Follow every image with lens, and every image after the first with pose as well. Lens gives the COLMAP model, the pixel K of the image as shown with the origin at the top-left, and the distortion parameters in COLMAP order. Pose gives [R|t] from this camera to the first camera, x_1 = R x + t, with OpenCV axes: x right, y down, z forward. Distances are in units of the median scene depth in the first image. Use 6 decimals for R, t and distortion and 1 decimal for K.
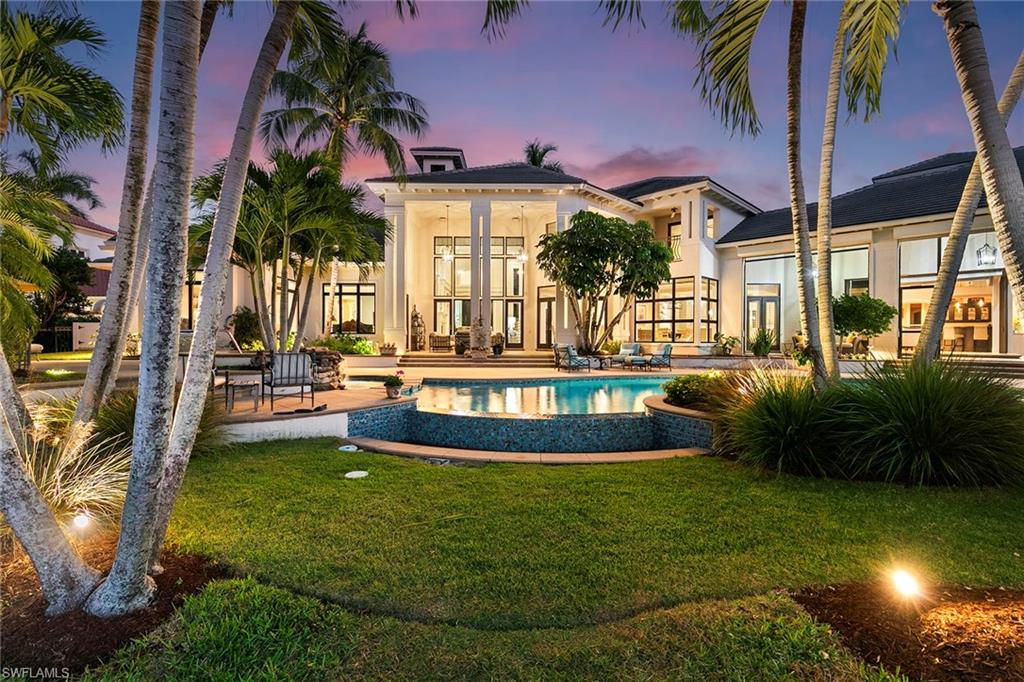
lens RADIAL K [[452.3, 0, 512.0], [0, 452.3, 341.0], [0, 0, 1]] dist [0.000924, 0.000045]
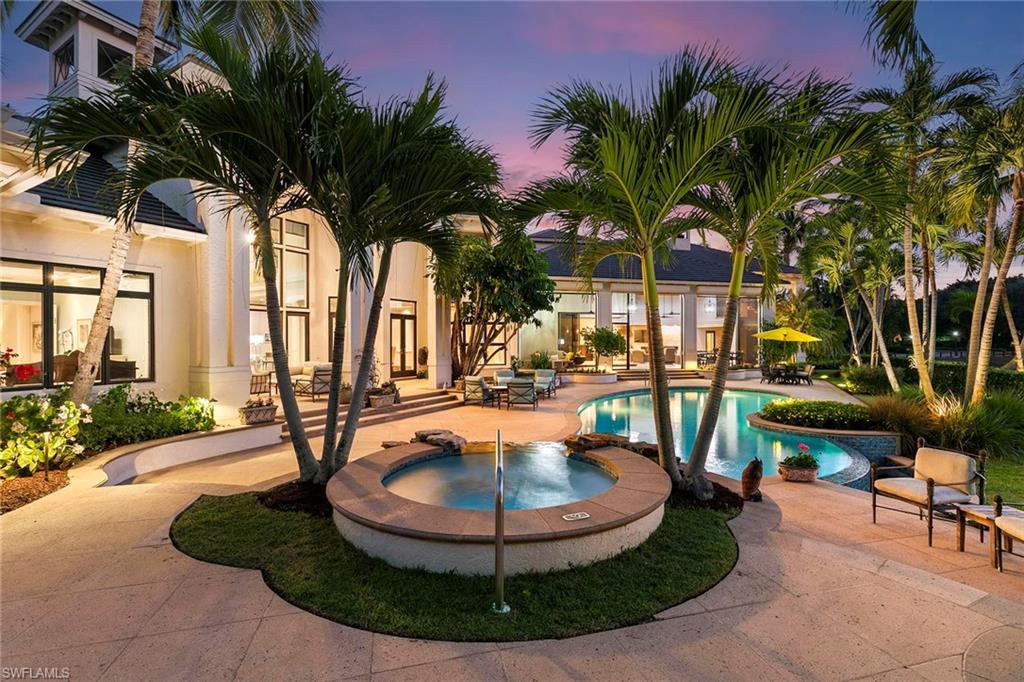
lens RADIAL K [[452.3, 0, 512.0], [0, 452.3, 341.0], [0, 0, 1]] dist [0.000924, 0.000045]
pose [[0.534490, -0.004788, 0.845161, -0.488862], [0.019405, 0.999790, -0.006608, -0.046039], [-0.844952, 0.019932, 0.534471, 0.433534]]
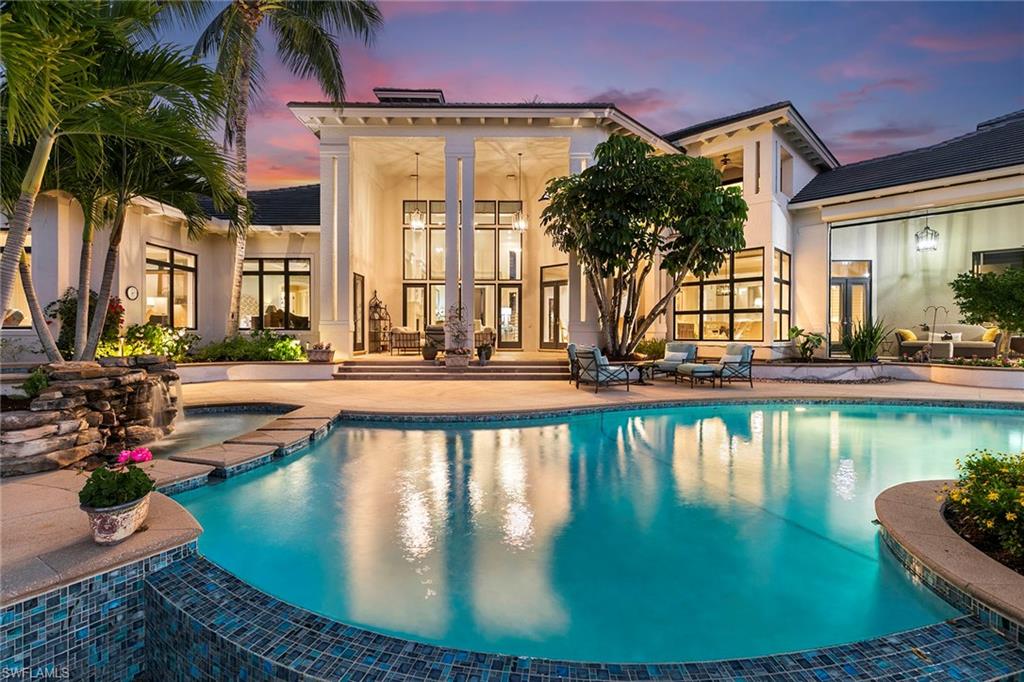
lens RADIAL K [[452.3, 0, 512.0], [0, 452.3, 341.0], [0, 0, 1]] dist [0.000924, 0.000045]
pose [[0.999988, -0.002290, 0.004260, 0.006693], [0.002247, 0.999945, 0.010247, -0.005069], [-0.004283, -0.010237, 0.999938, 0.290108]]
